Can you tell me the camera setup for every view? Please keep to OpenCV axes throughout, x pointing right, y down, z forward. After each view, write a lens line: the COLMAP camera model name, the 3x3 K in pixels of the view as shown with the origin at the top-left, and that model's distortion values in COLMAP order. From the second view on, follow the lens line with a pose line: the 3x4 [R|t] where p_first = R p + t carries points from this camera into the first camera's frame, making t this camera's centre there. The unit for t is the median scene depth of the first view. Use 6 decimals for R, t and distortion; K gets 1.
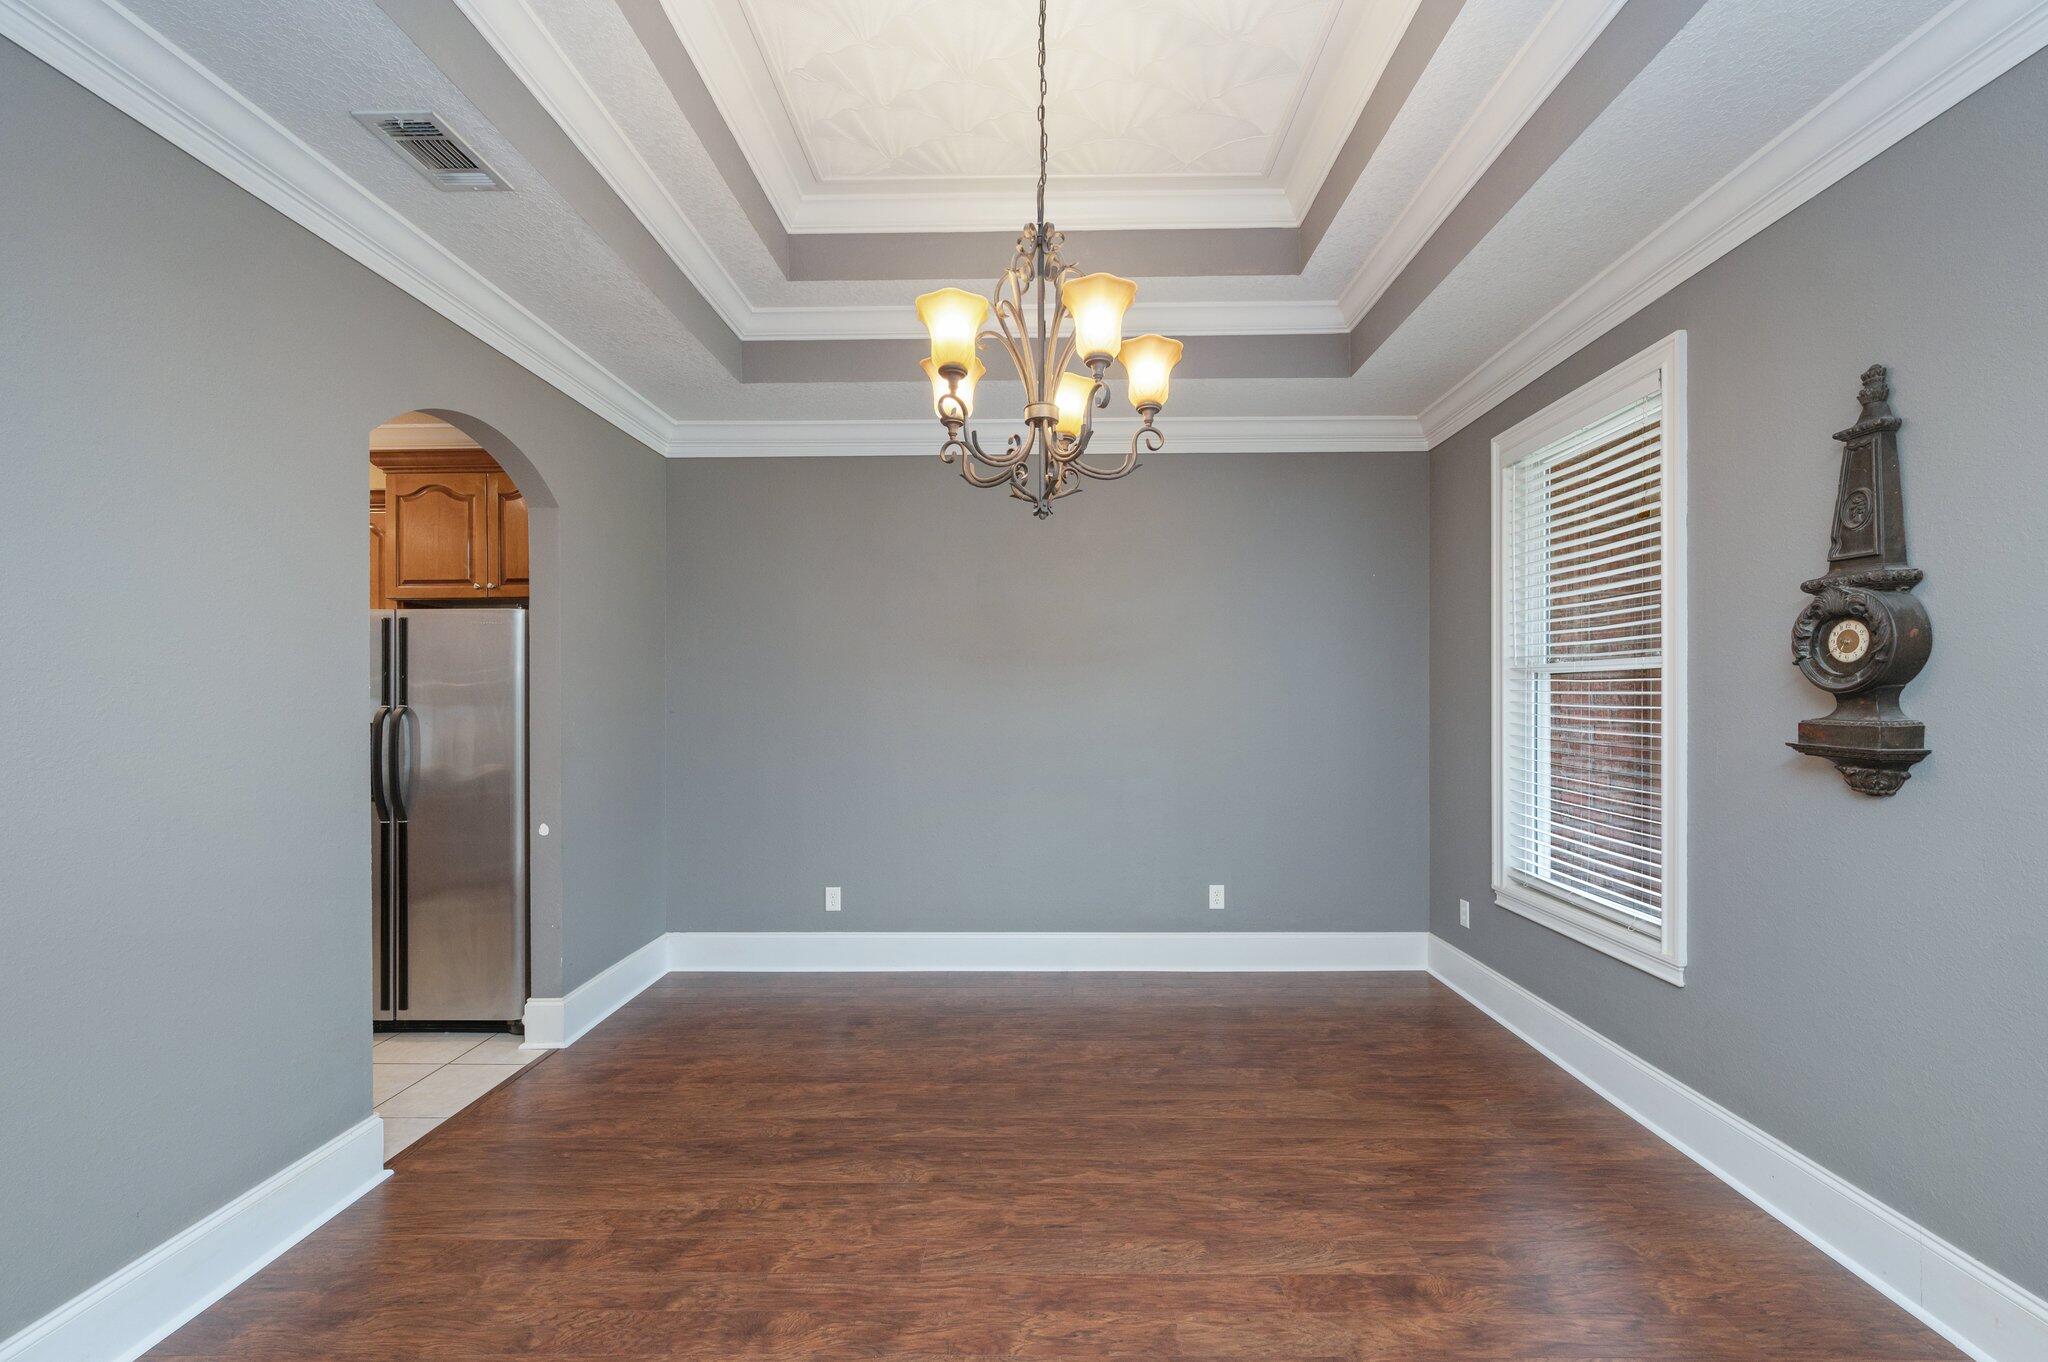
lens RADIAL K [[823.0, 0, 1024.8], [0, 823.0, 693.5], [0, 0, 1]] dist [0.000253, -0.000245]
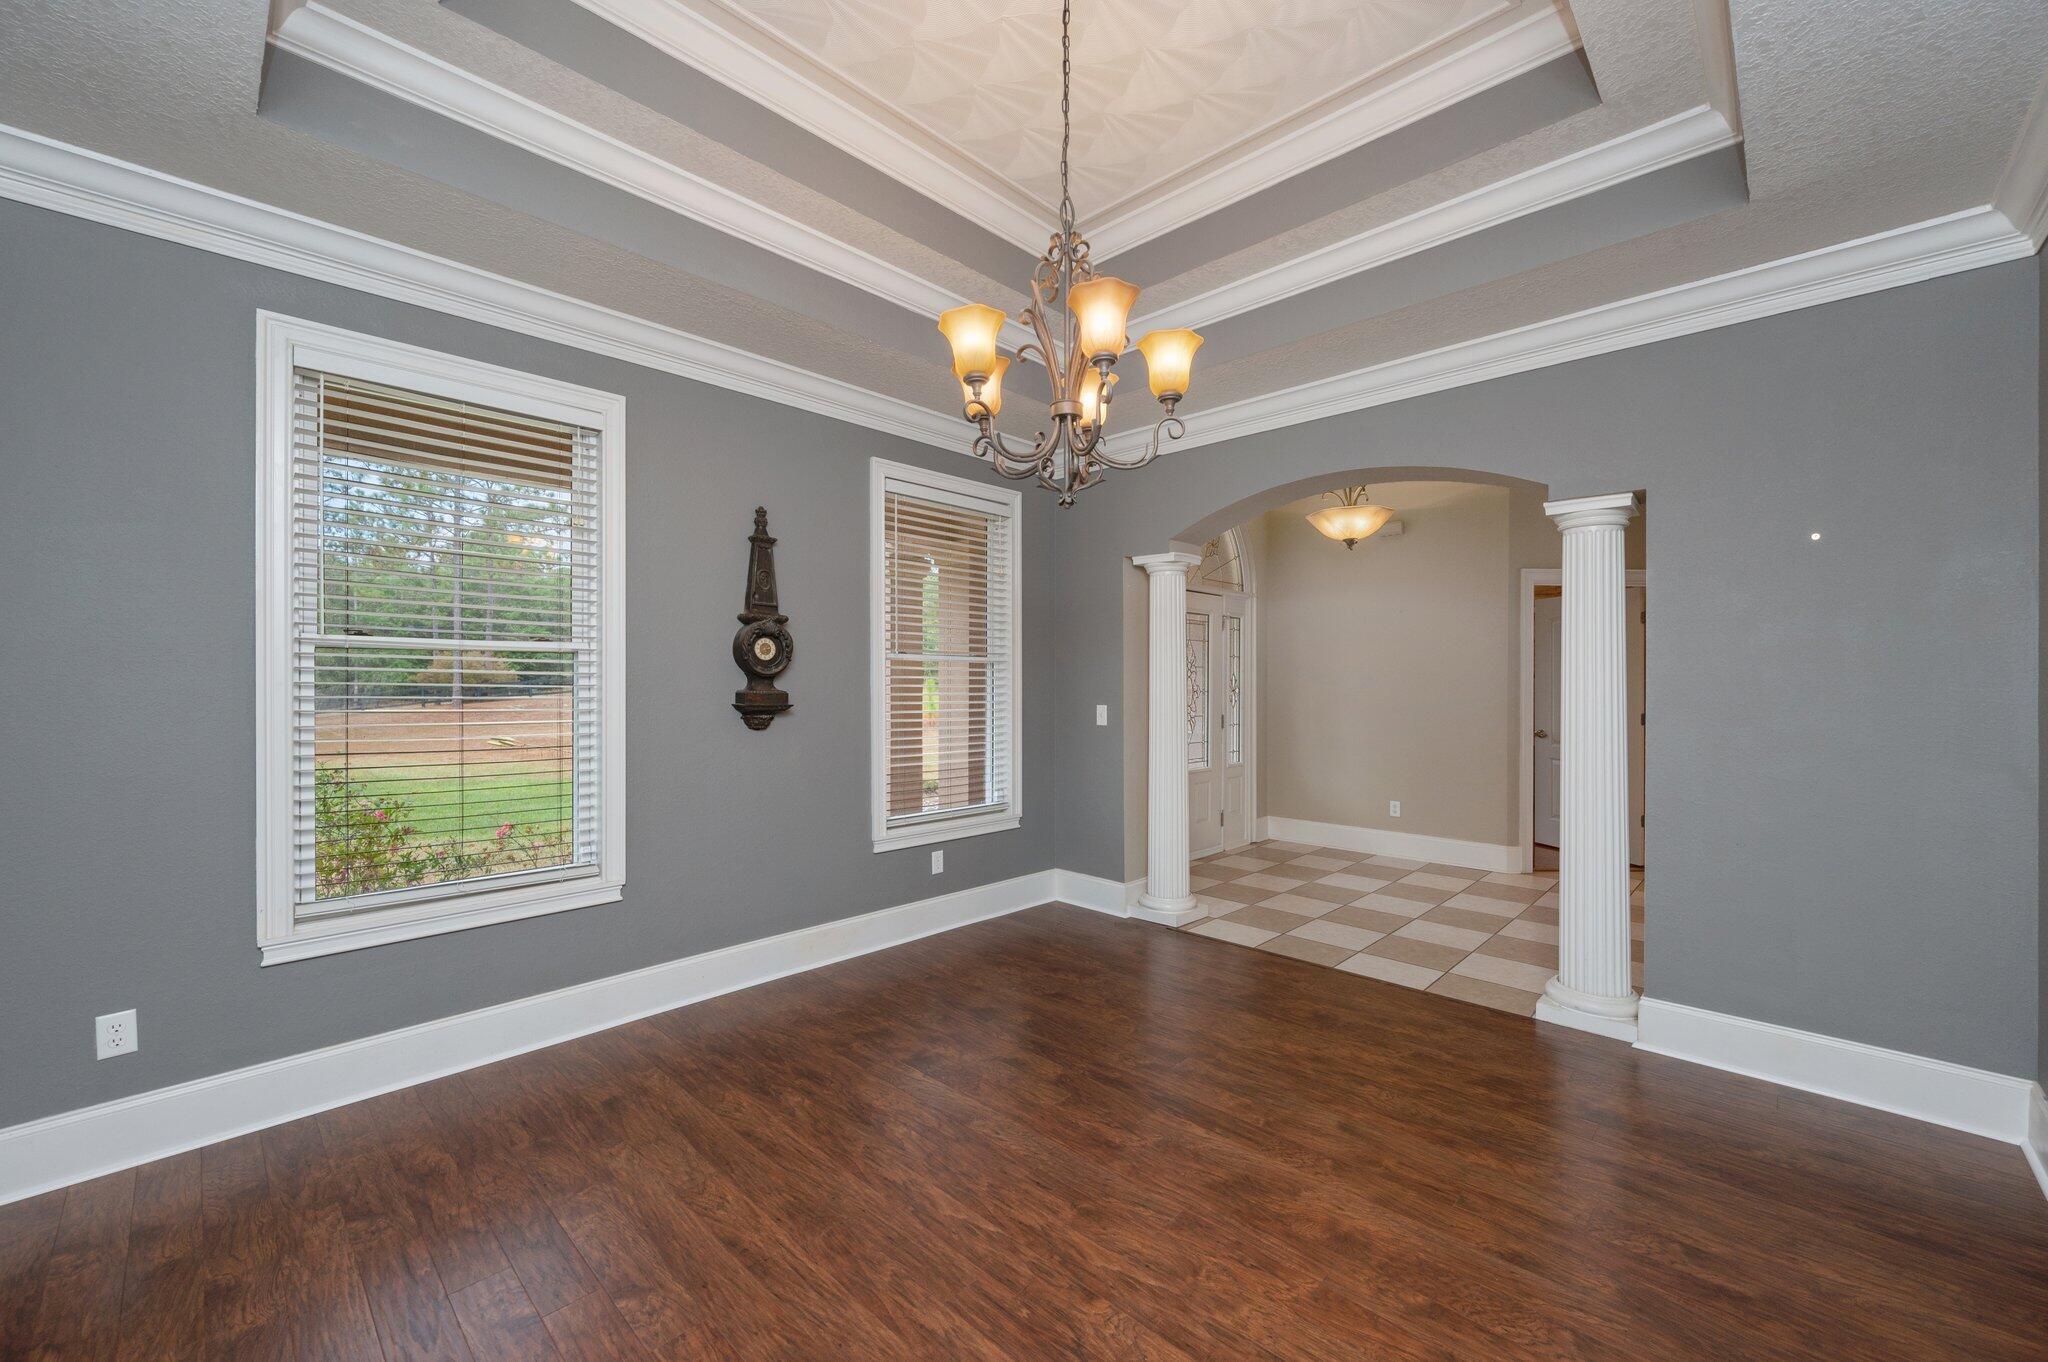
lens RADIAL K [[823.0, 0, 1022.1], [0, 823.0, 681.1], [0, 0, 1]] dist [0.000253, -0.000245]
pose [[-0.732378, 0.002406, 0.680895, -0.616322], [-0.002150, 0.999981, -0.005846, 0.017593], [-0.680895, -0.005746, -0.732358, 1.686902]]
